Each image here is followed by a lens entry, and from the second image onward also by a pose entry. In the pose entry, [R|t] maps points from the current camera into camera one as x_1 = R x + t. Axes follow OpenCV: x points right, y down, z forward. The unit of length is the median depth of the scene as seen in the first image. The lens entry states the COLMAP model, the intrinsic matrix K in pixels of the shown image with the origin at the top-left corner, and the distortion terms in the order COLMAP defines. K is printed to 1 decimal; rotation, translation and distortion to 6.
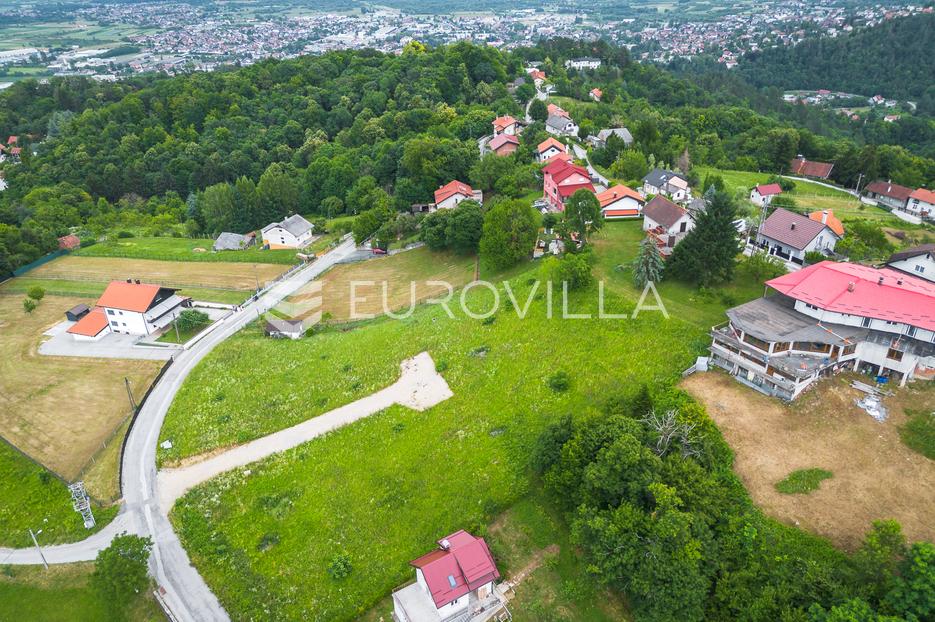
lens RADIAL K [[660.1, 0, 468.8], [0, 660.1, 311.5], [0, 0, 1]] dist [0.071841, -0.067805]
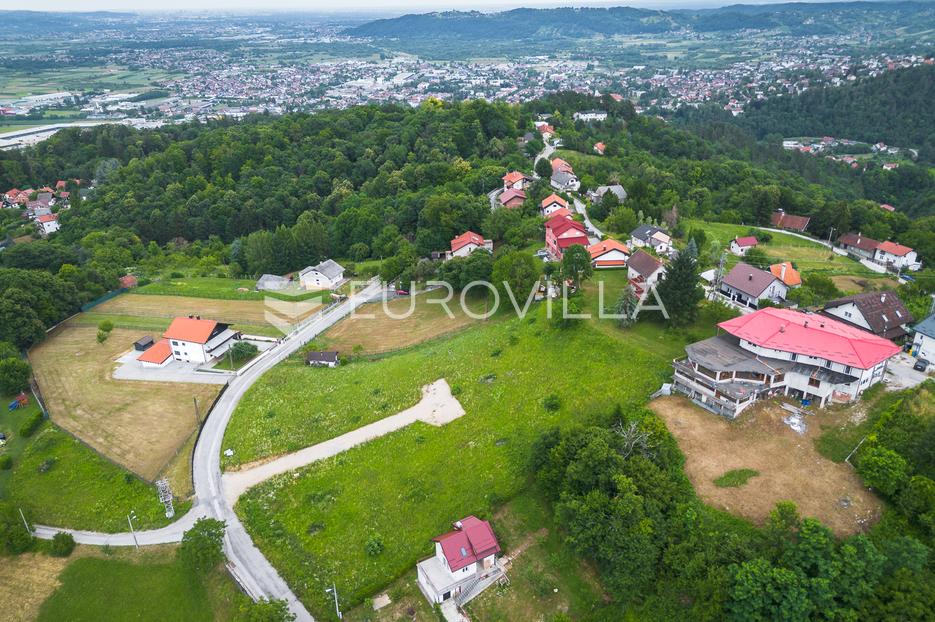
lens RADIAL K [[660.1, 0, 468.7], [0, 660.1, 310.7], [0, 0, 1]] dist [0.071841, -0.067805]
pose [[0.999766, 0.010257, -0.019039, 0.002815], [-0.011322, 0.998328, -0.056690, 0.005544], [0.018425, 0.056893, 0.998210, -0.194529]]
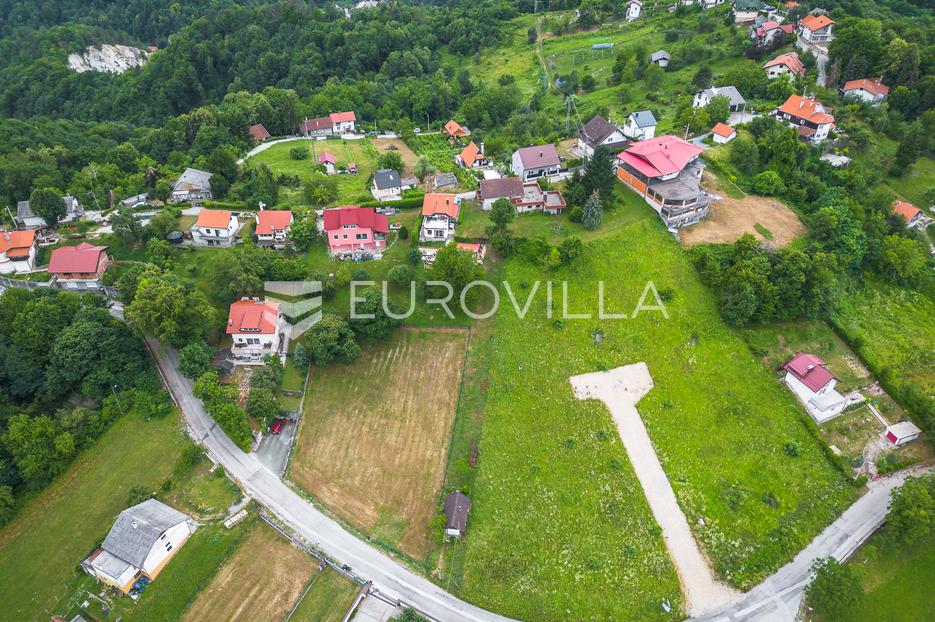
lens RADIAL K [[660.1, 0, 466.2], [0, 660.1, 307.3], [0, 0, 1]] dist [0.071841, -0.067805]
pose [[0.116810, -0.585257, 0.802390, -0.909469], [0.477375, 0.741556, 0.471390, -0.636542], [-0.870901, 0.327977, 0.366008, 0.690185]]
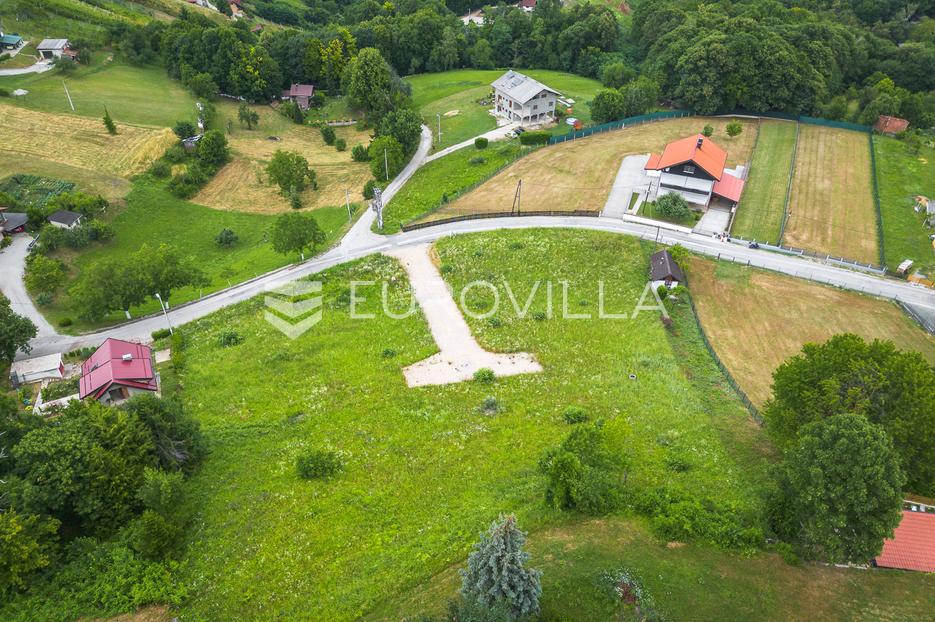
lens RADIAL K [[660.1, 0, 467.1], [0, 660.1, 310.8], [0, 0, 1]] dist [0.071841, -0.067805]
pose [[-0.085856, 0.627559, -0.773821, 0.403122], [-0.479400, 0.654842, 0.584258, -0.318250], [0.873387, 0.421132, 0.244629, 0.738186]]
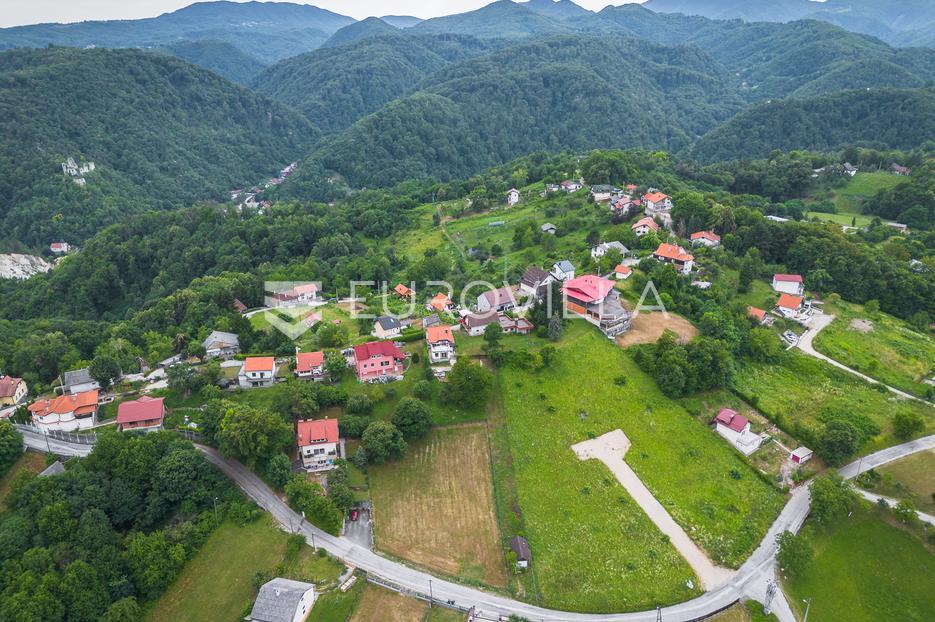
lens RADIAL K [[660.1, 0, 465.7], [0, 660.1, 308.2], [0, 0, 1]] dist [0.071841, -0.067805]
pose [[-0.108779, -0.355984, 0.928139, -1.291645], [0.480728, 0.798403, 0.362566, -0.827464], [-0.870096, 0.485622, 0.084282, 0.915805]]
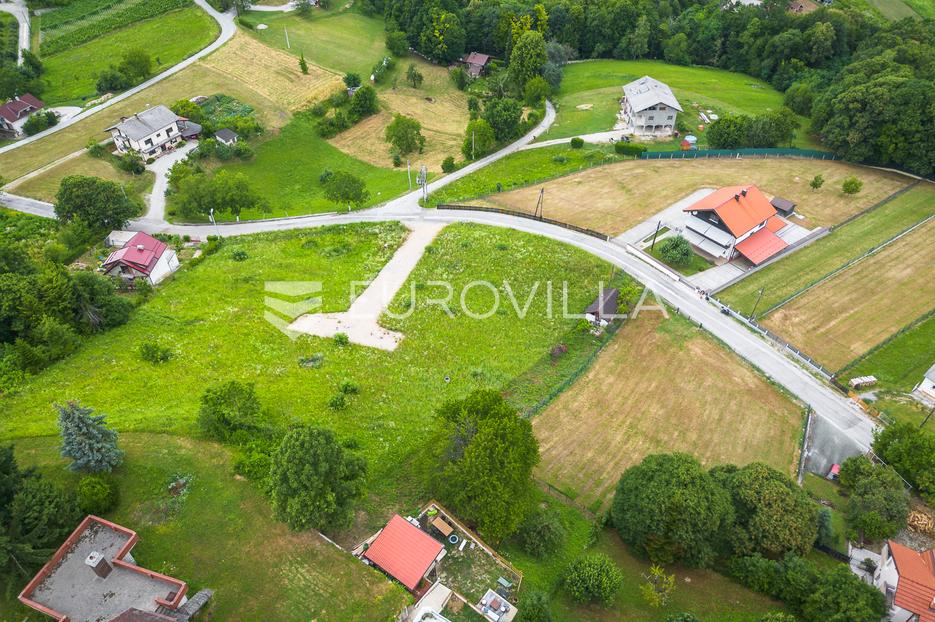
lens RADIAL K [[660.1, 0, 468.7], [0, 660.1, 311.9], [0, 0, 1]] dist [0.071841, -0.067805]
pose [[-0.542889, 0.580336, -0.607026, 0.331774], [-0.382422, 0.472691, 0.793924, -0.611771], [0.747679, 0.663154, -0.034686, 1.048116]]
